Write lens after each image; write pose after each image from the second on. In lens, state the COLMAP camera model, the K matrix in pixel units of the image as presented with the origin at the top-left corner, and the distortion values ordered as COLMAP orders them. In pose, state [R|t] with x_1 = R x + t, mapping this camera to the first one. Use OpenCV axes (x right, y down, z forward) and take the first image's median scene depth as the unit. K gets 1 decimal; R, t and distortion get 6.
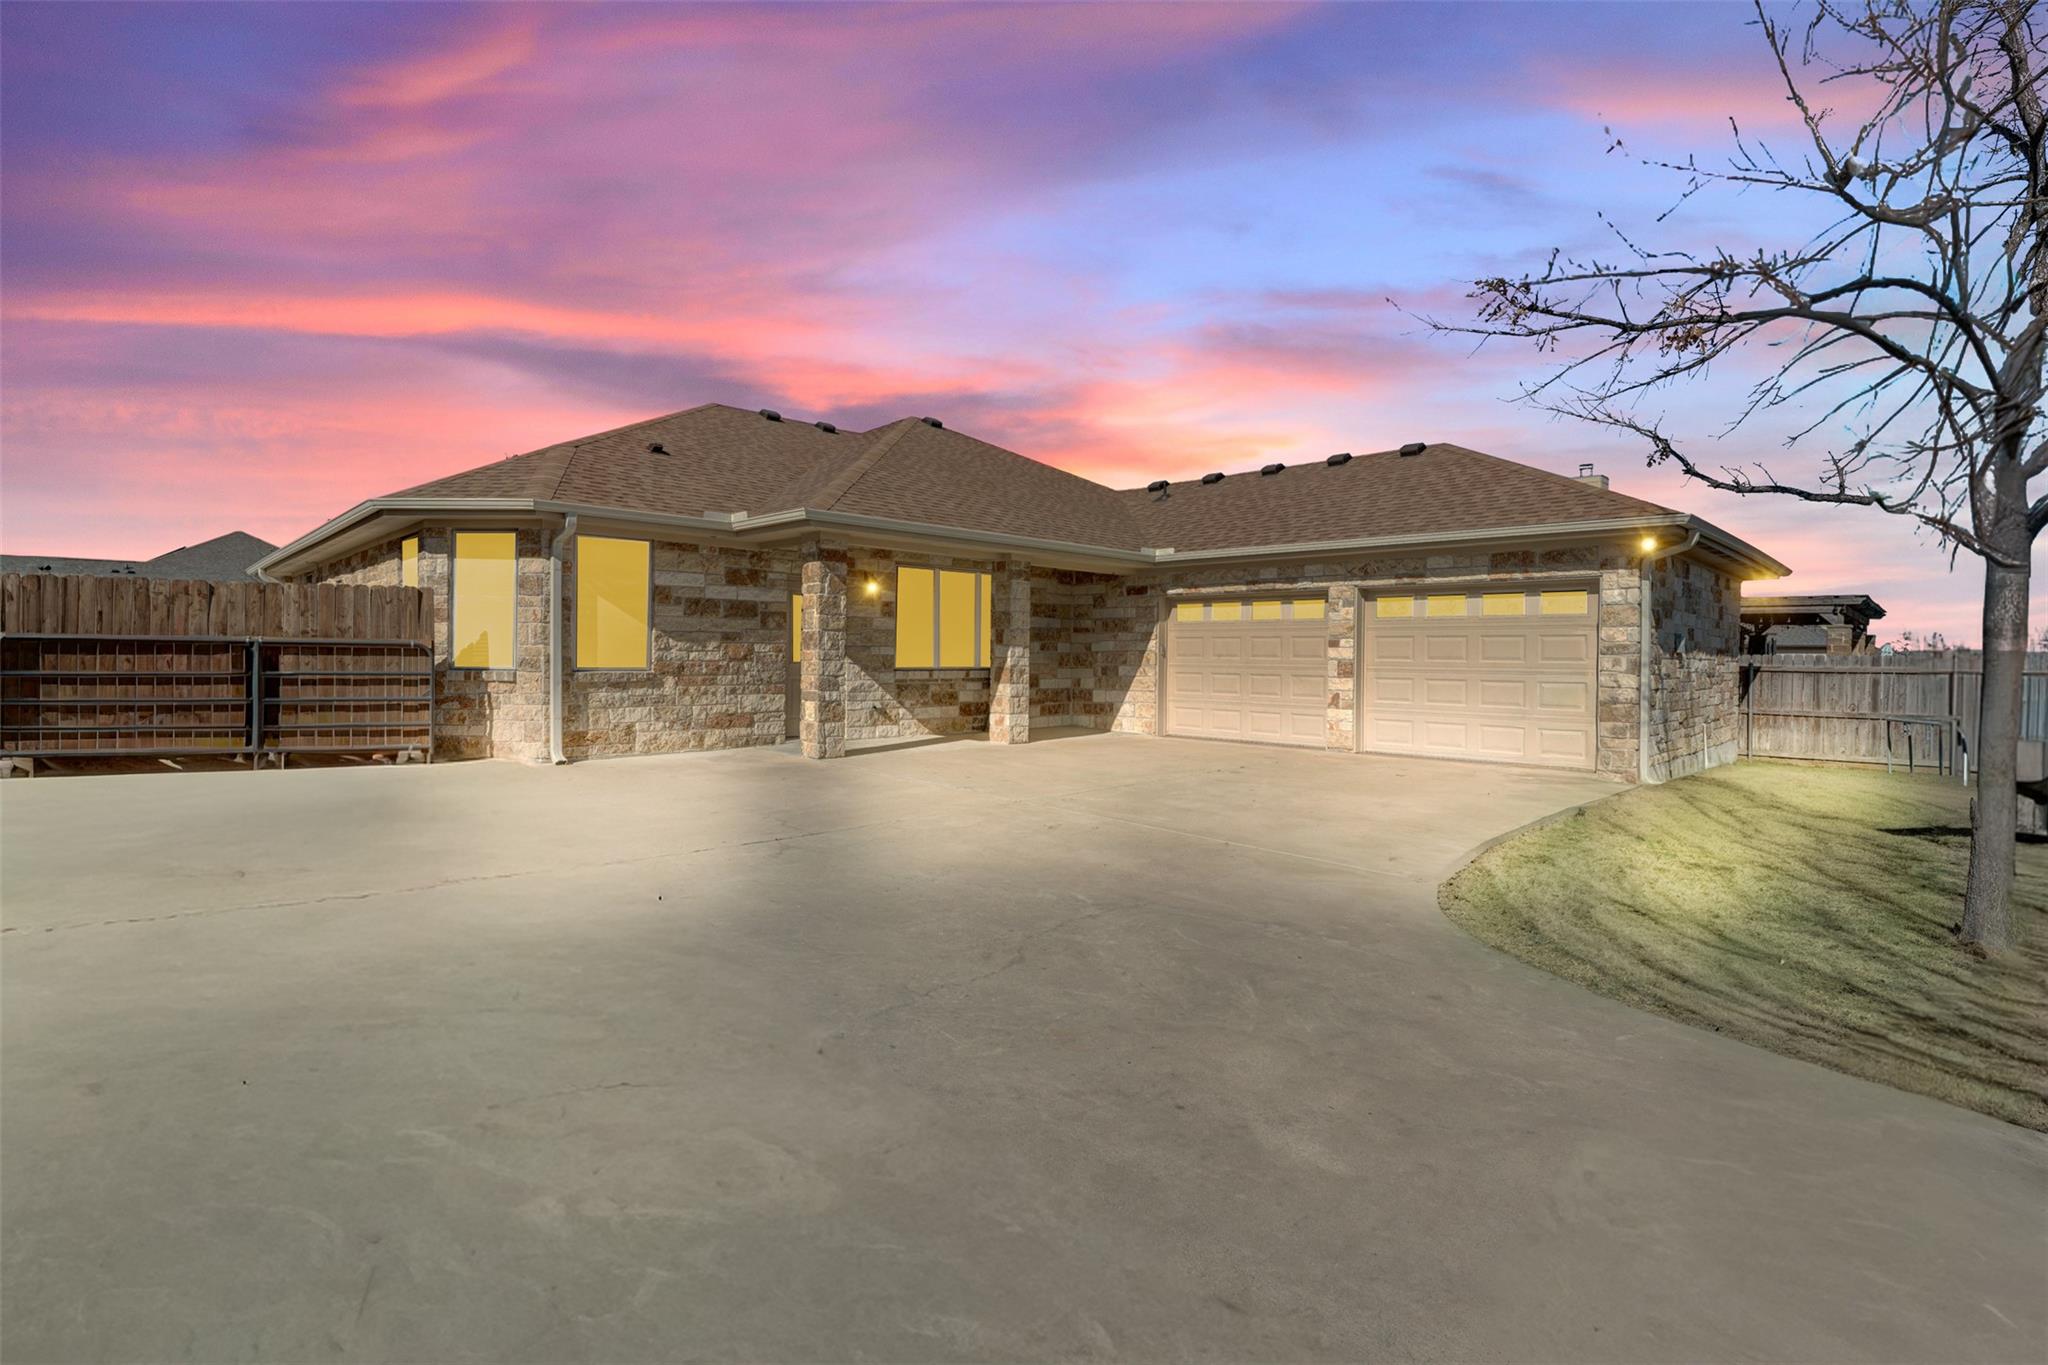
lens RADIAL K [[940.1, 0, 998.6], [0, 940.1, 680.9], [0, 0, 1]] dist [-0.014616, 0.000310]
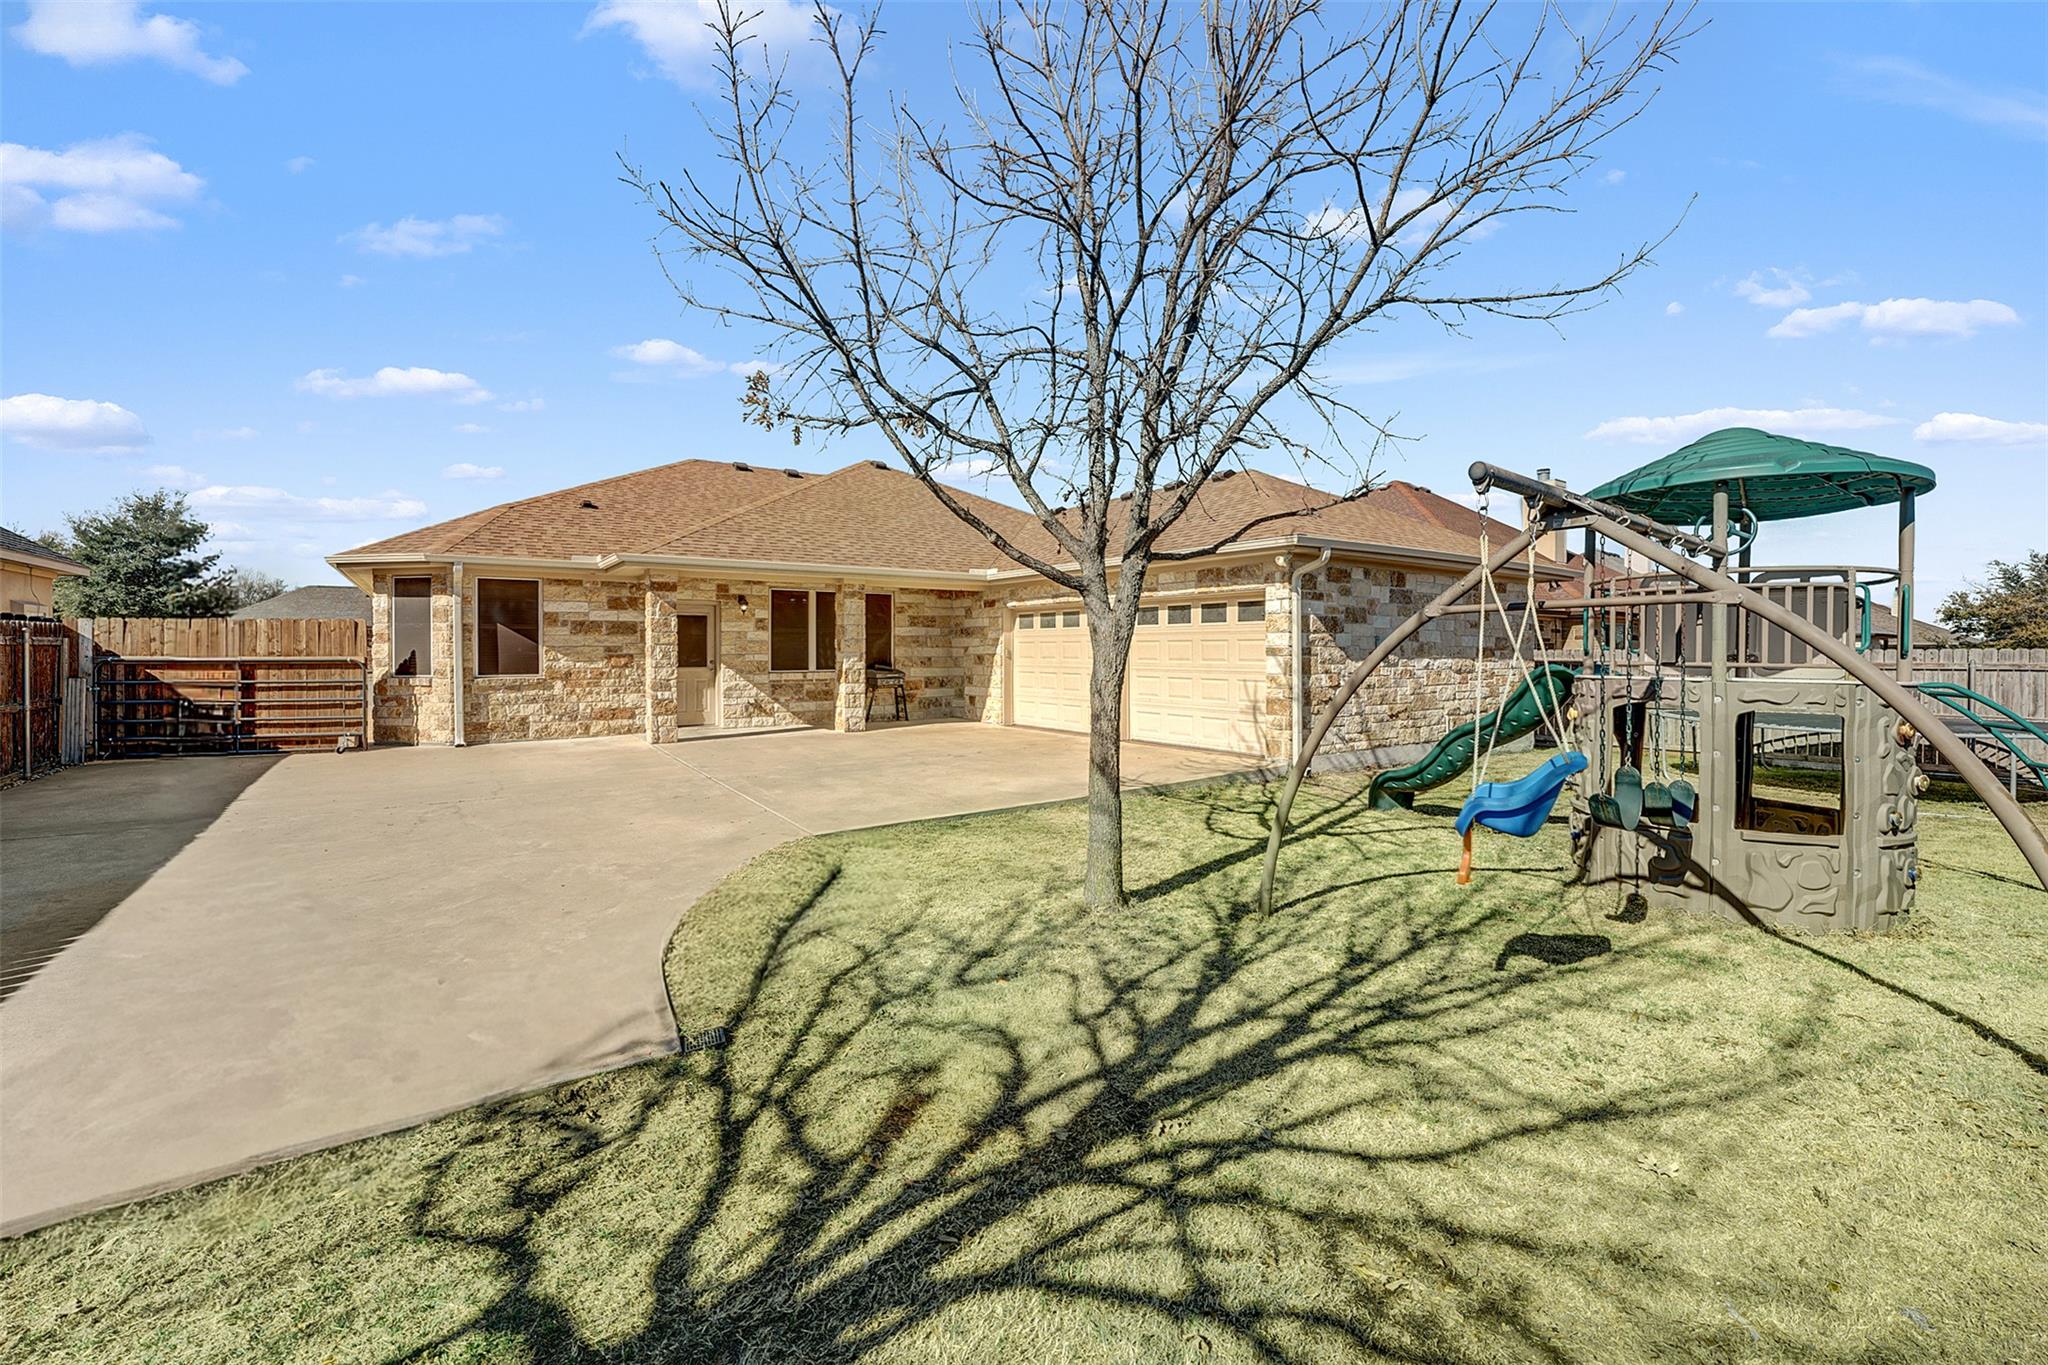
lens RADIAL K [[832.9, 0, 1024.0], [0, 832.9, 682.5], [0, 0, 1]] dist [-0.029739, 0.003698]
pose [[0.989602, -0.006530, -0.143687, 0.430508], [0.008195, 0.999906, 0.010997, -0.009022], [0.143601, -0.012061, 0.989562, -0.052640]]
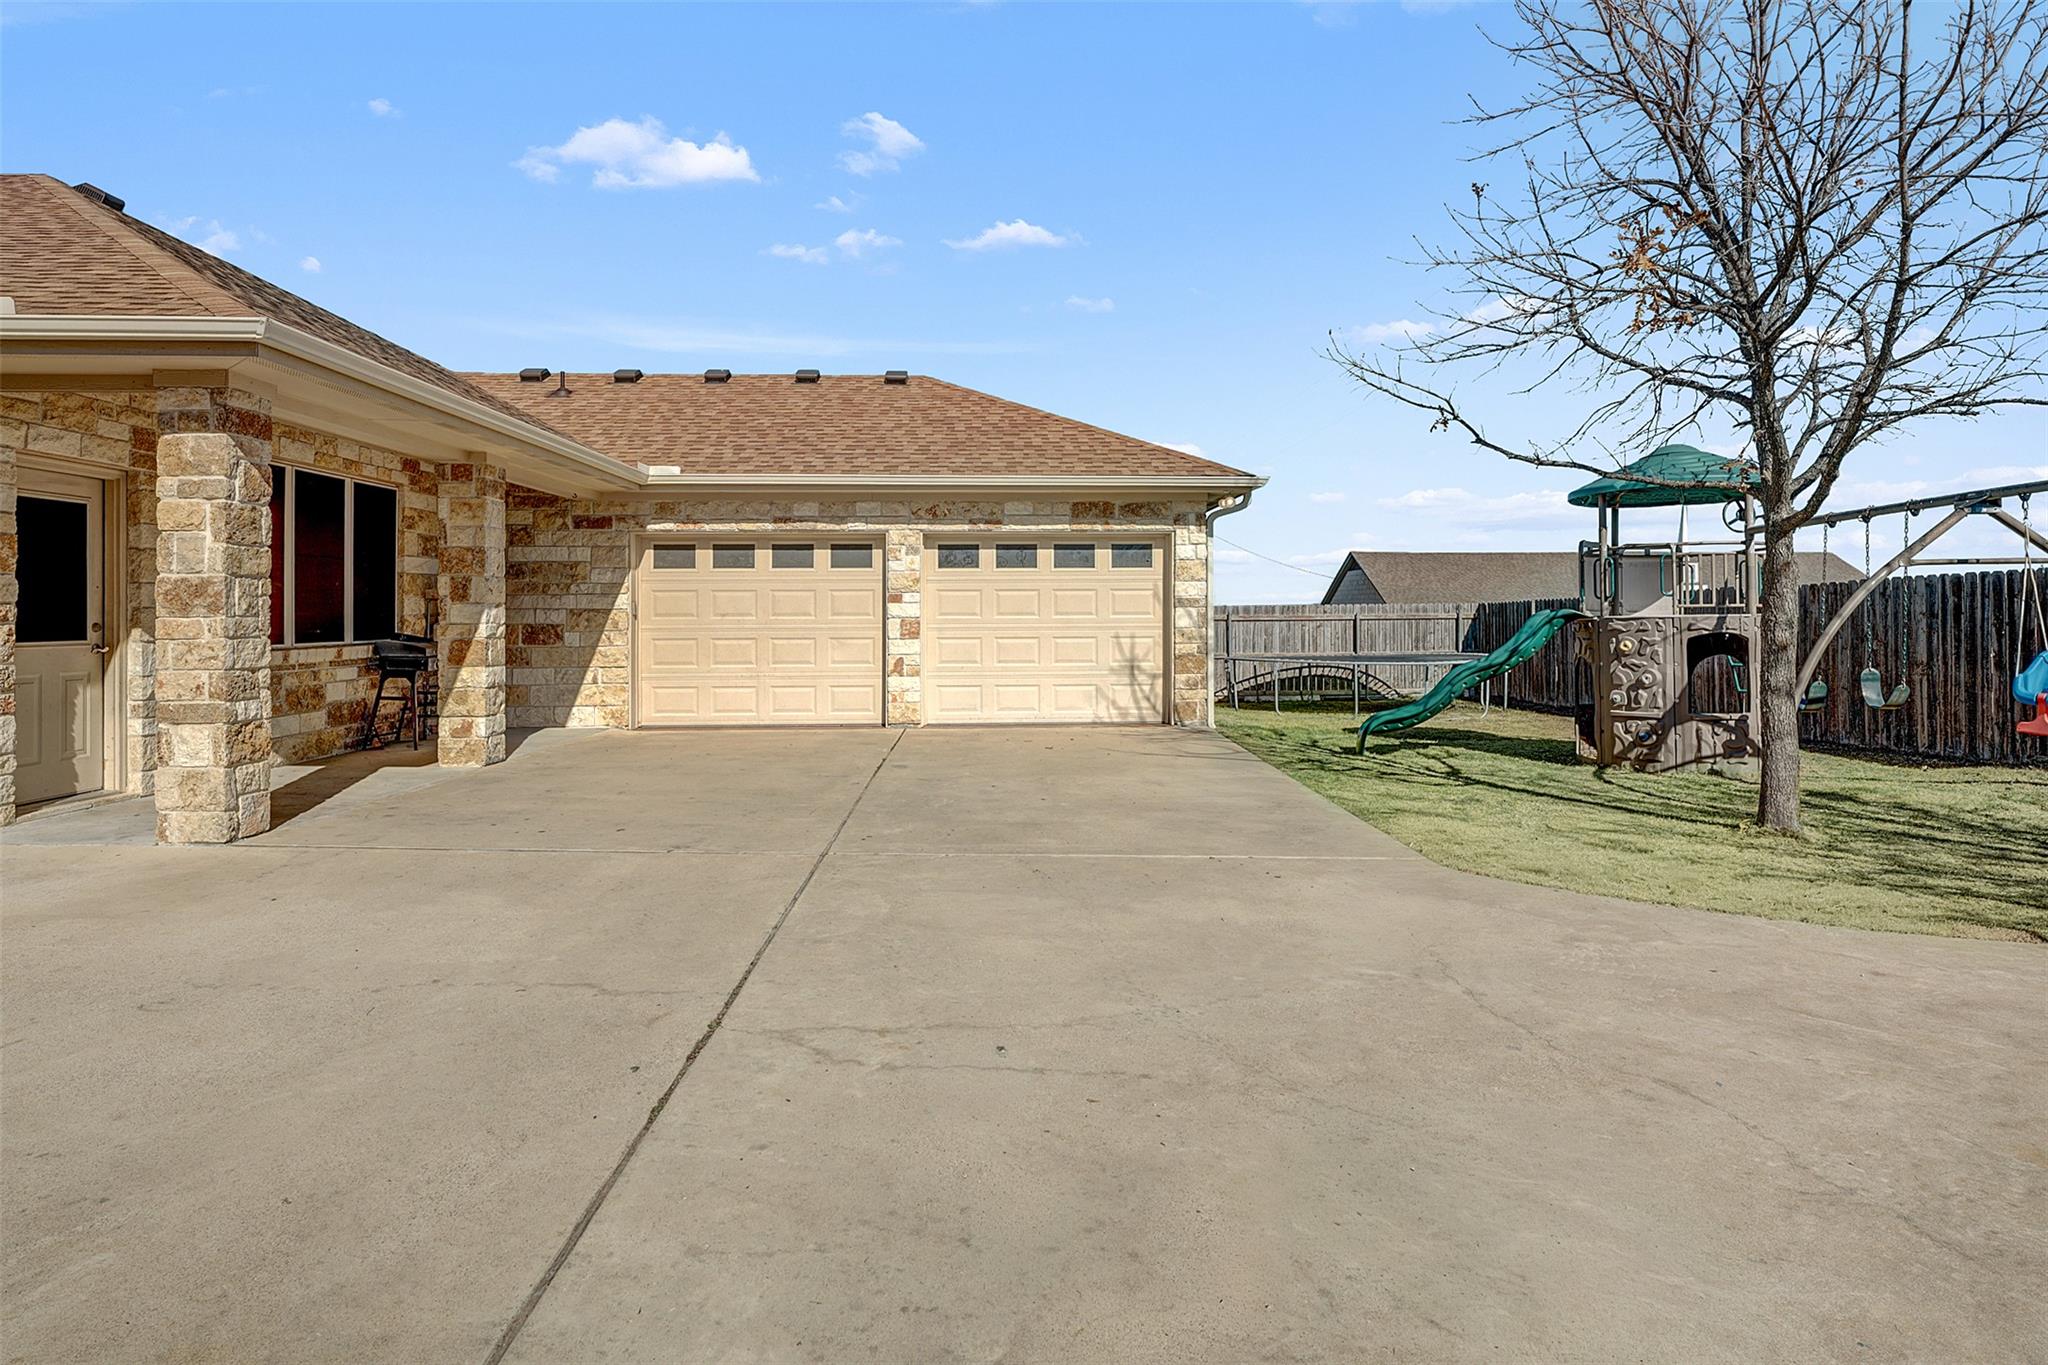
lens RADIAL K [[1079.4, 0, 1039.5], [0, 1079.4, 625.0], [0, 0, 1]] dist [-0.002849, -0.000974]
pose [[0.663642, -0.022675, 0.747707, -0.289763], [0.032086, 0.999483, 0.001832, -0.014561], [-0.747362, 0.022775, 0.664026, 0.286534]]
